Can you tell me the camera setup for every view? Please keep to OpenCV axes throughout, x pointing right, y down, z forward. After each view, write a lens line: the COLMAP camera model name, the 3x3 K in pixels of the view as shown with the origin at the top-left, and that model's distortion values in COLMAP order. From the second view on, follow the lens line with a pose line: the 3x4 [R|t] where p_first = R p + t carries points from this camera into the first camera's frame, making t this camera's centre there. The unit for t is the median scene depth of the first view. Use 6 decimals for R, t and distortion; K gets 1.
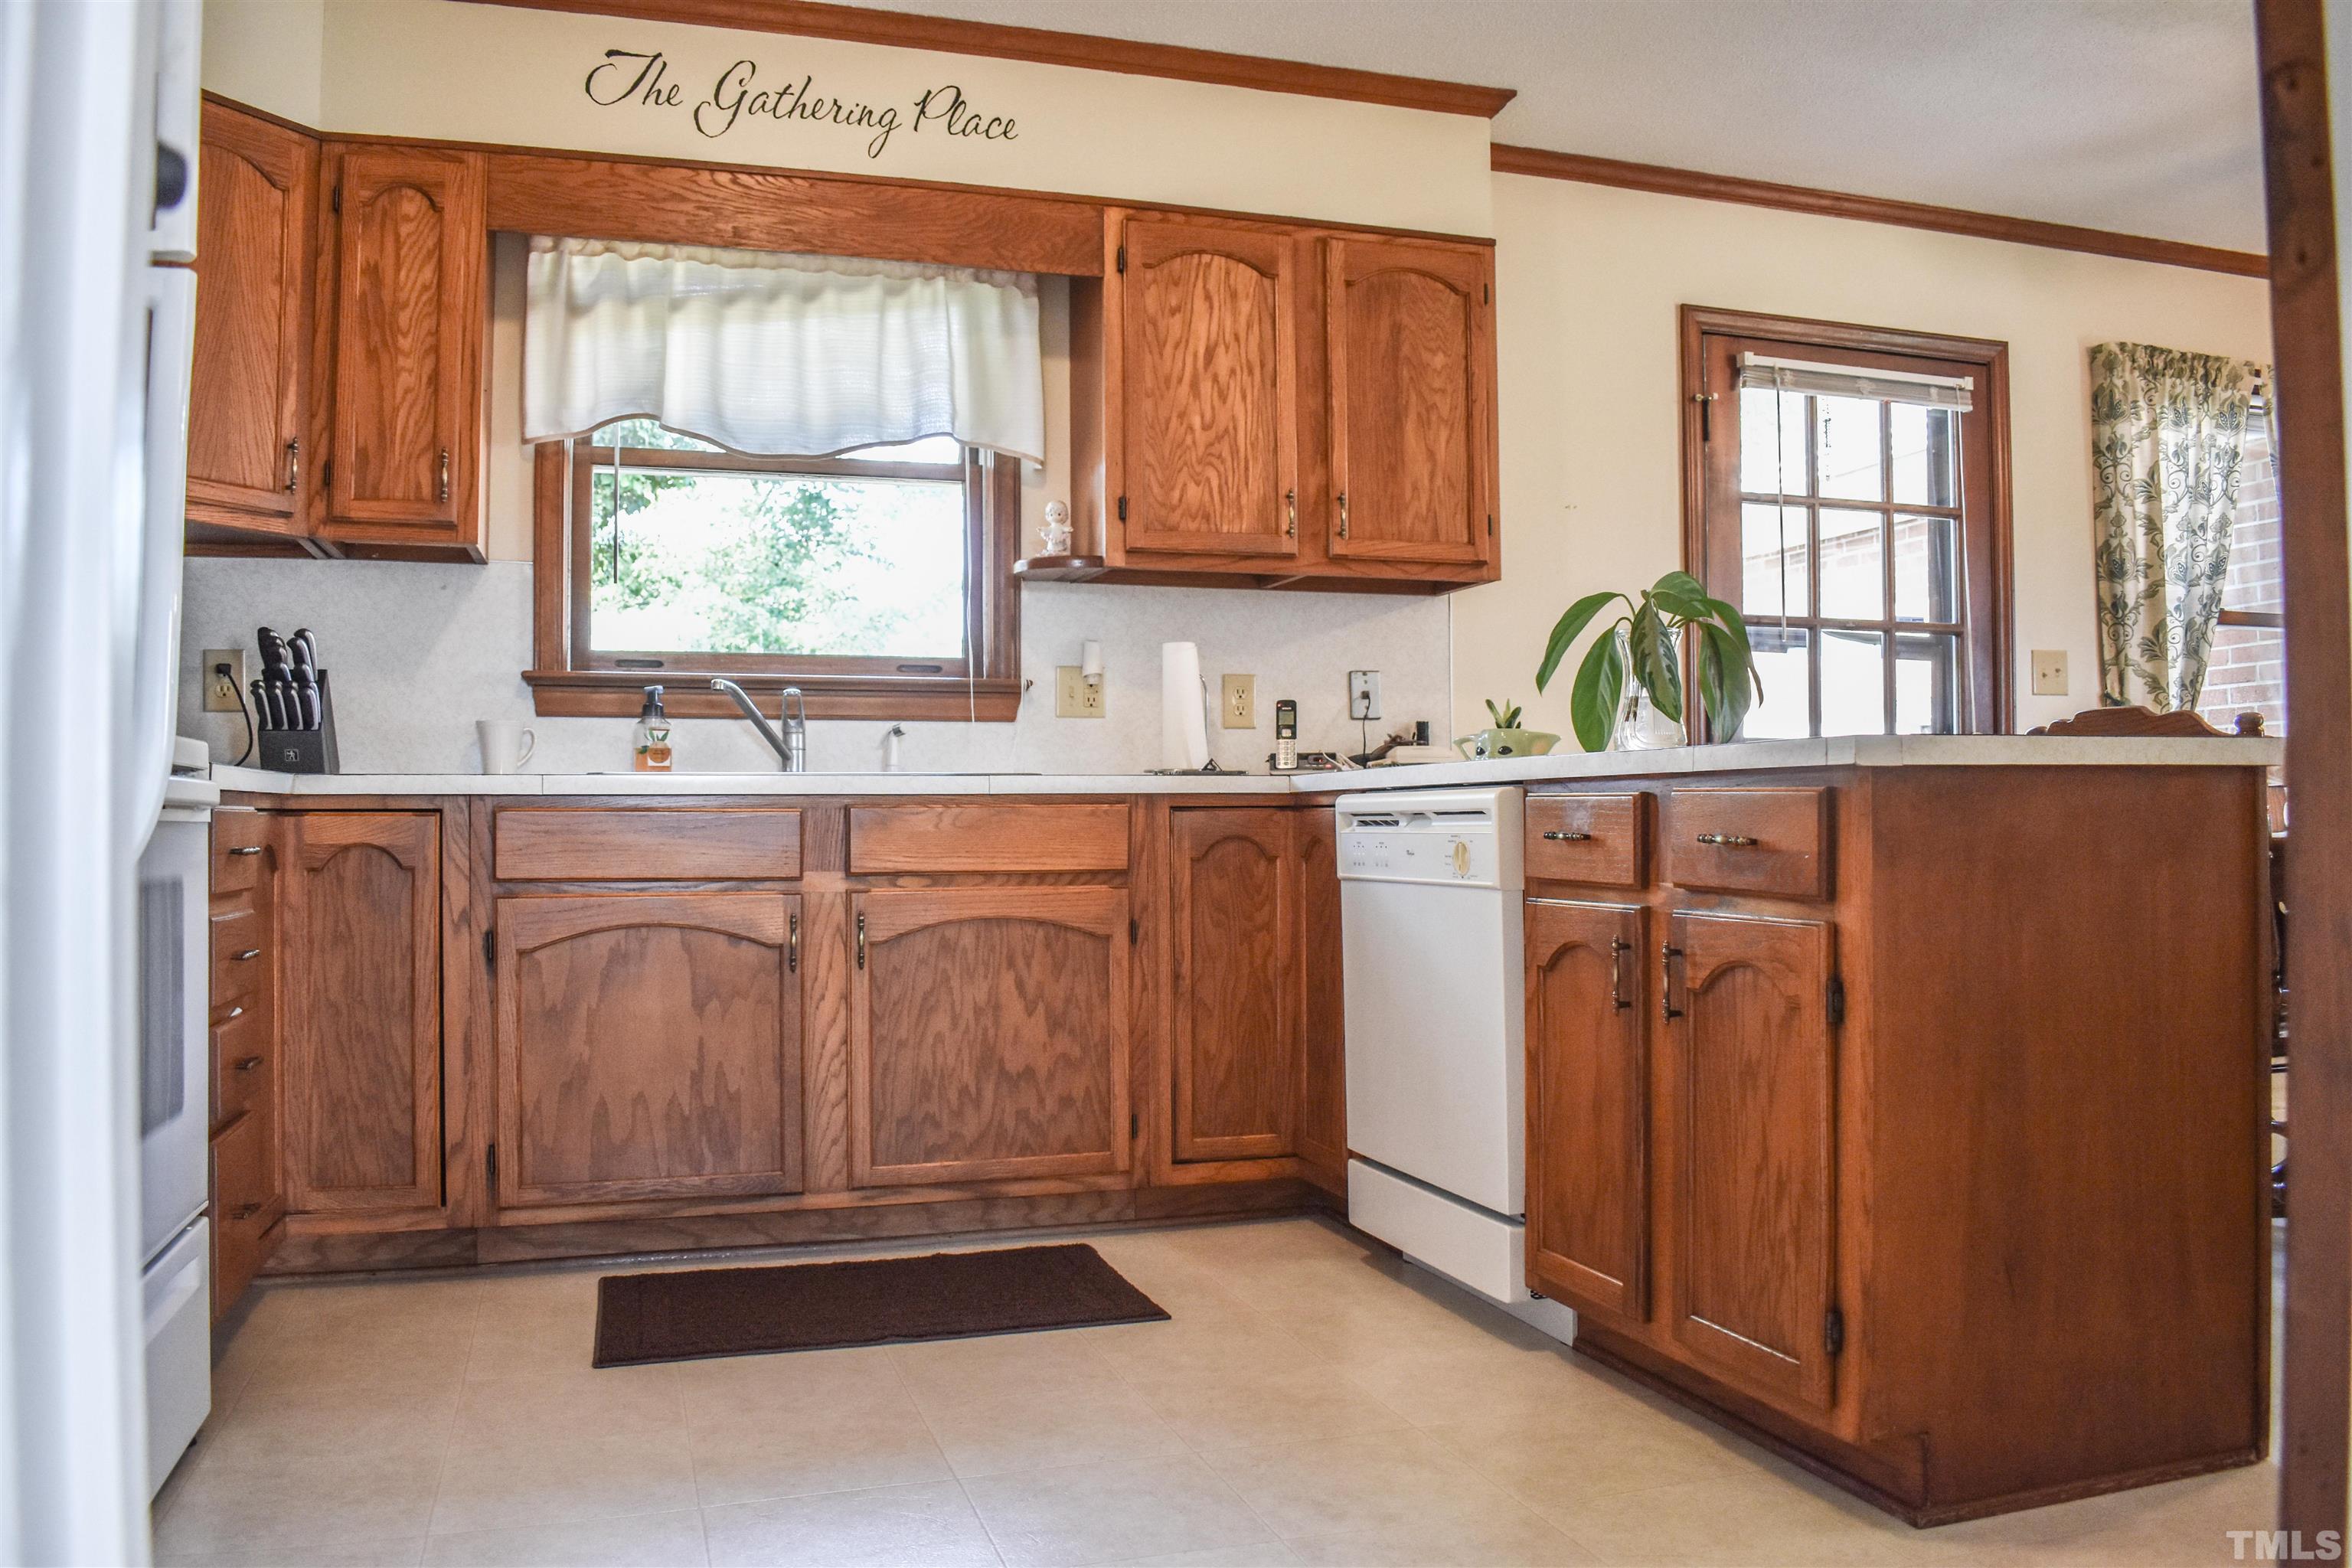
lens RADIAL K [[1826.0, 0, 1195.4], [0, 1826.0, 776.0], [0, 0, 1]] dist [-0.098024, 0.012013]
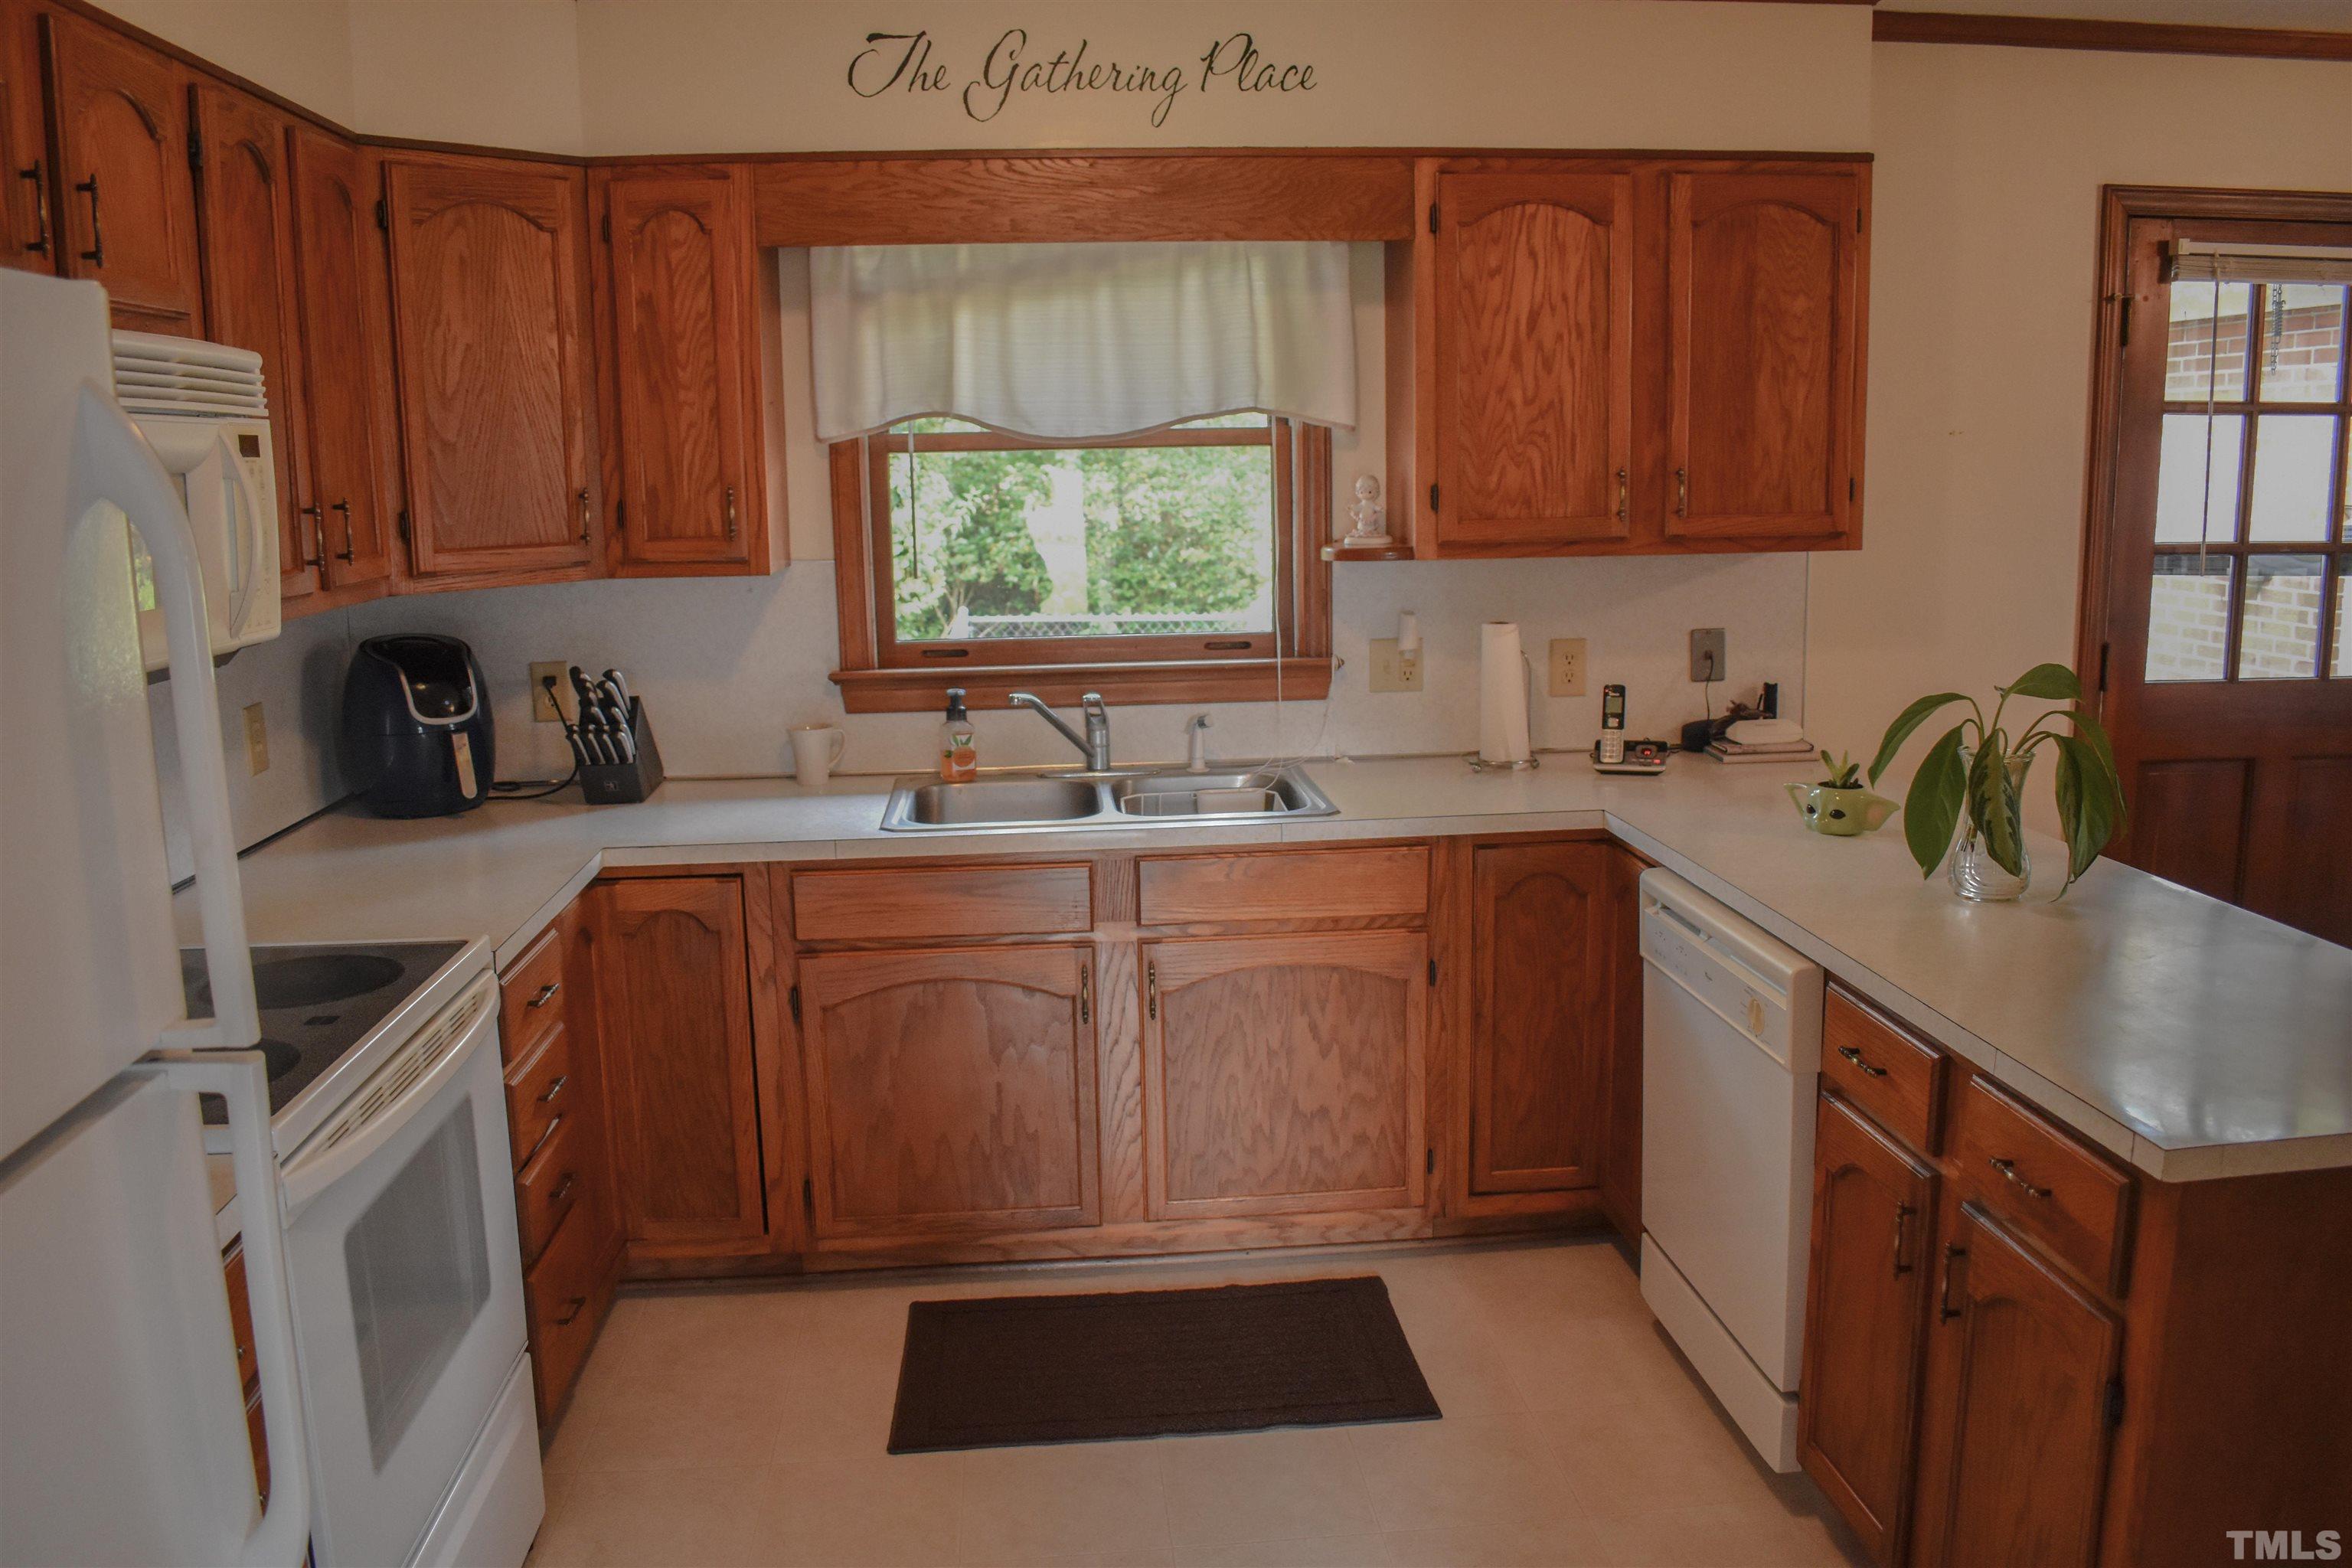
lens RADIAL K [[1826.0, 0, 1189.6], [0, 1826.0, 797.7], [0, 0, 1]] dist [-0.098024, 0.012013]
pose [[0.975497, 0.028542, -0.218152, 0.043466], [0.016036, 0.979688, 0.199887, -0.179854], [0.219426, -0.198487, 0.955225, 0.057331]]
